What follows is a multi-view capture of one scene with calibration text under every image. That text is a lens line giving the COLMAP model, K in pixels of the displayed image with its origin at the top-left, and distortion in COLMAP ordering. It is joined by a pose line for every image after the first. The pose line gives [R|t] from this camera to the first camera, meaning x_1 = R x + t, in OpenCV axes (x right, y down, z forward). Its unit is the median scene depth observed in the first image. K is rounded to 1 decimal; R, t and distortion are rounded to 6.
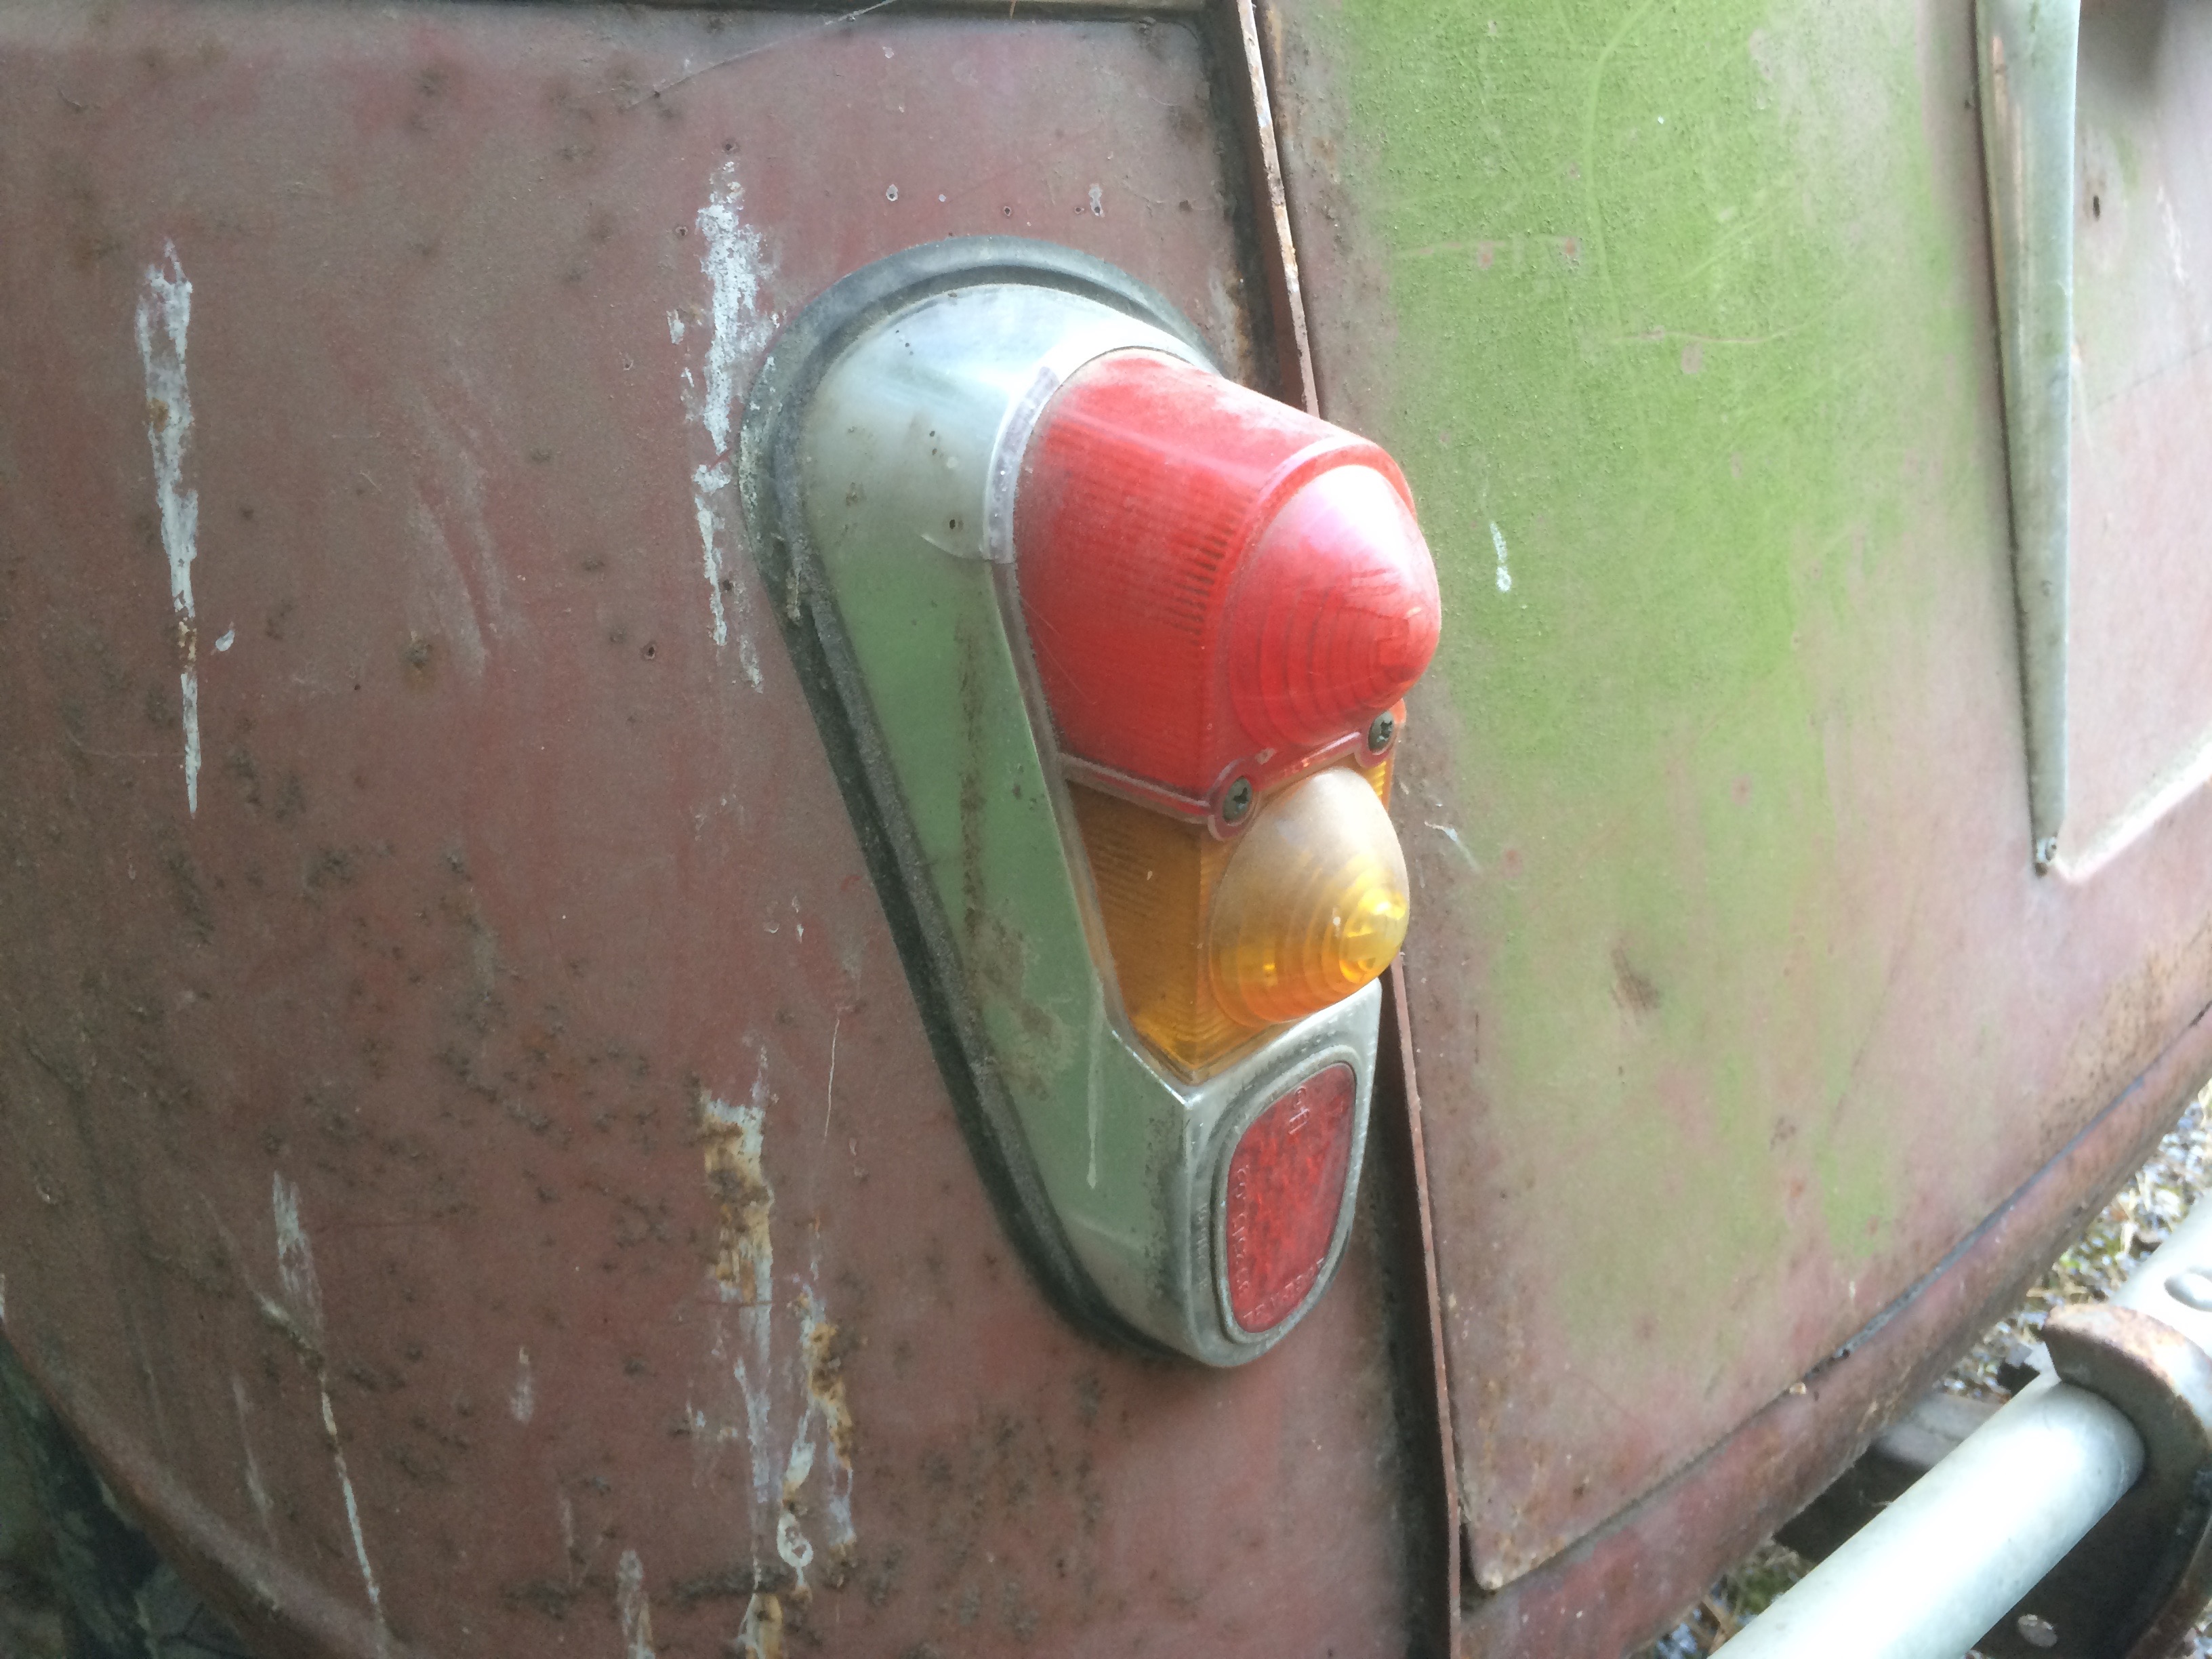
lens RADIAL K [[1876.6, 0, 1108.6], [0, 1876.6, 827.7], [0, 0, 1]] dist [0.051977, -0.008411]
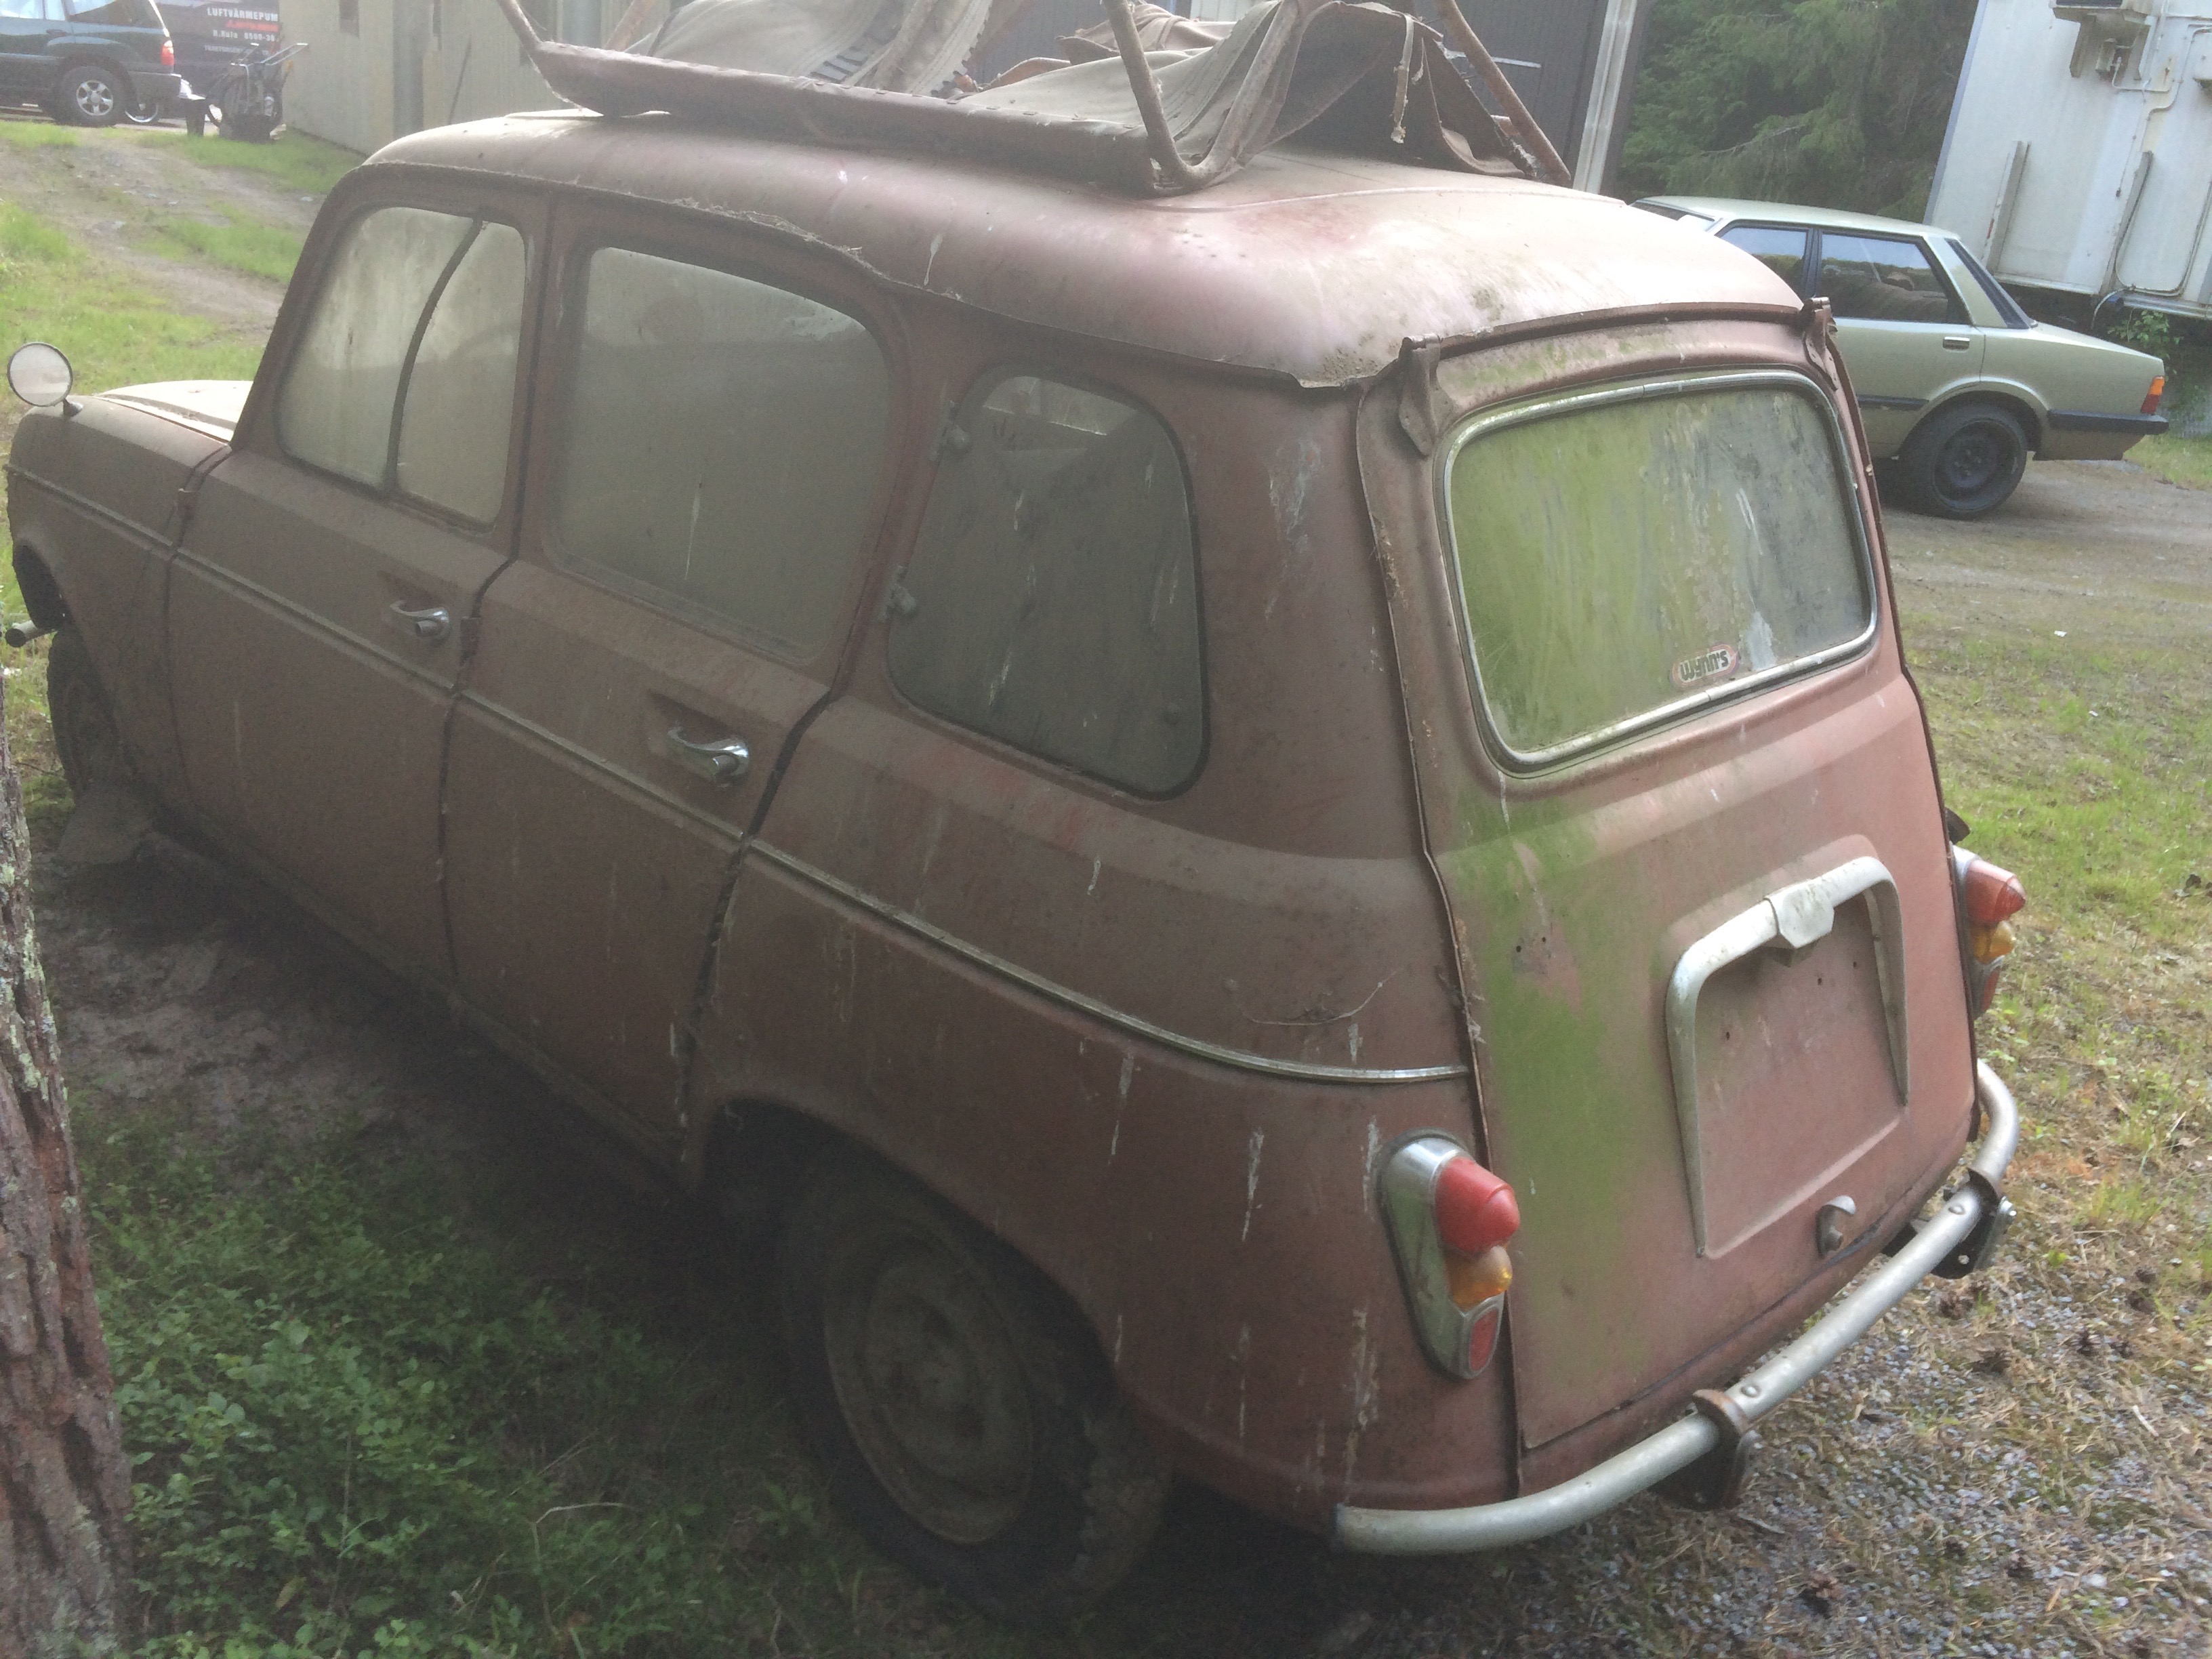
lens RADIAL K [[1876.6, 0, 1103.4], [0, 1876.6, 831.0], [0, 0, 1]] dist [0.051977, -0.008411]
pose [[0.998964, 0.033029, -0.031311, -0.689751], [-0.036297, 0.993236, -0.110292, -0.463661], [0.027456, 0.111314, 0.993406, -3.530709]]
